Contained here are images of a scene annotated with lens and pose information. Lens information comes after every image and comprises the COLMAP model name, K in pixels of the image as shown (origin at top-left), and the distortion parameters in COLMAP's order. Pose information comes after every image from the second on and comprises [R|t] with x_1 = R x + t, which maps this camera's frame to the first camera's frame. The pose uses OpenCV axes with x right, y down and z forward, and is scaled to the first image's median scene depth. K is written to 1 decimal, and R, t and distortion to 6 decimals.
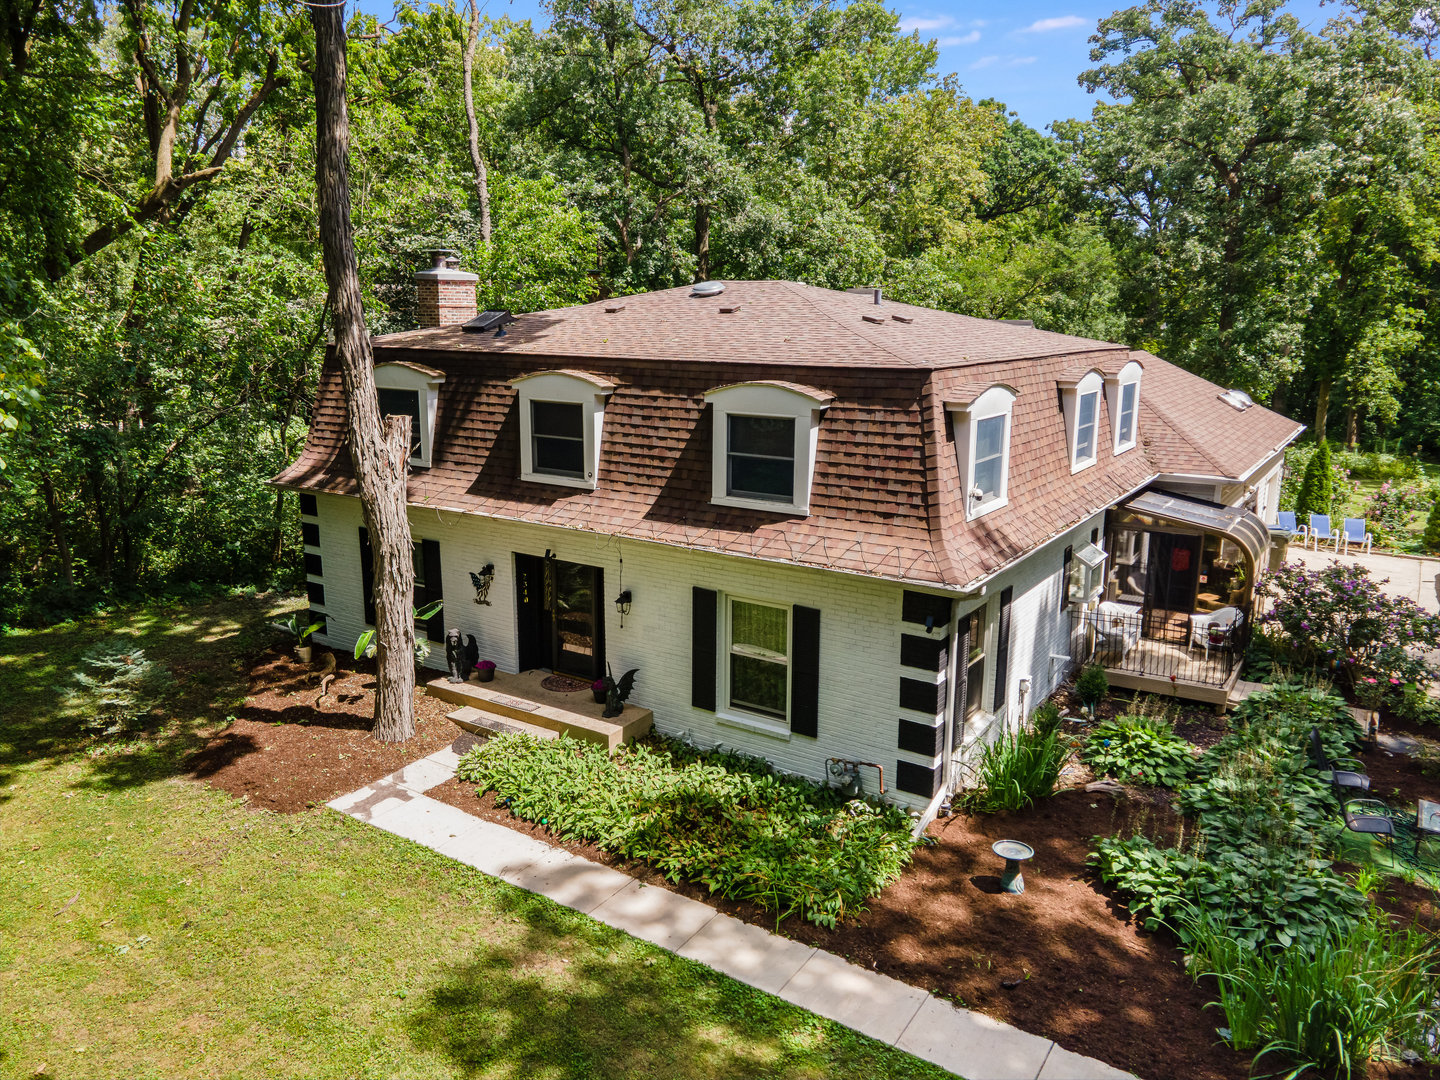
lens RADIAL K [[1038.8, 0, 719.0], [0, 1038.8, 540.9], [0, 0, 1]] dist [0.040156, 0.006333]
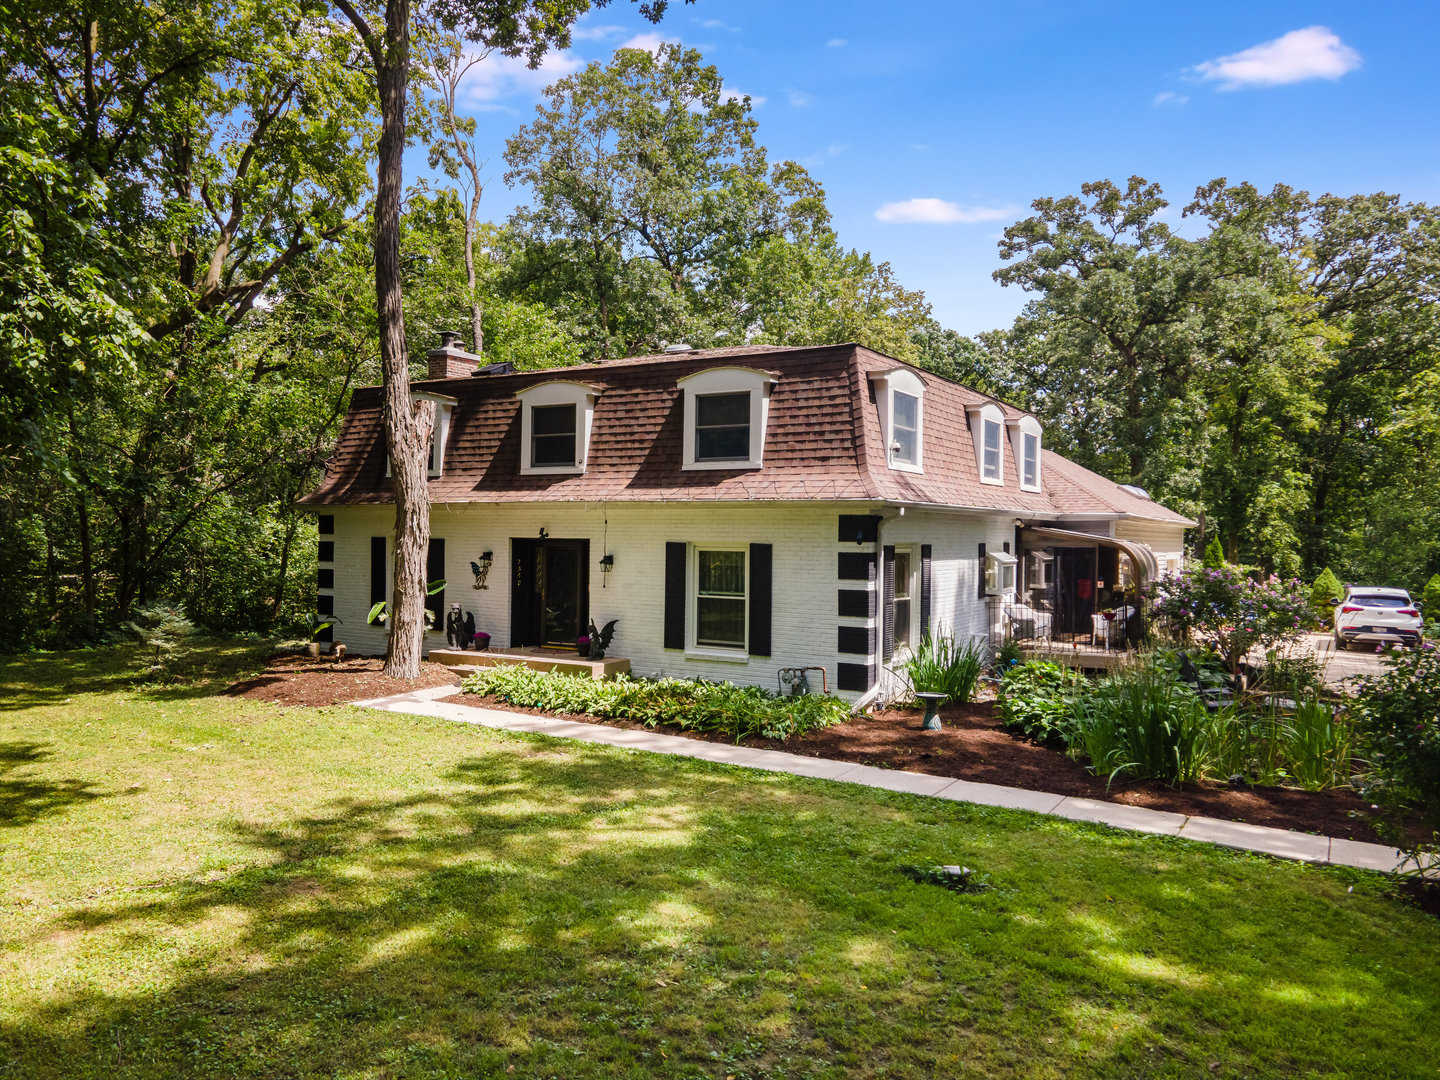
lens RADIAL K [[1038.8, 0, 719.0], [0, 1038.8, 540.9], [0, 0, 1]] dist [0.040156, 0.006333]
pose [[0.999207, 0.007182, 0.039157, -0.011098], [0.001227, 0.977566, -0.210626, 0.292288], [-0.039792, 0.210507, 0.976782, -0.167004]]
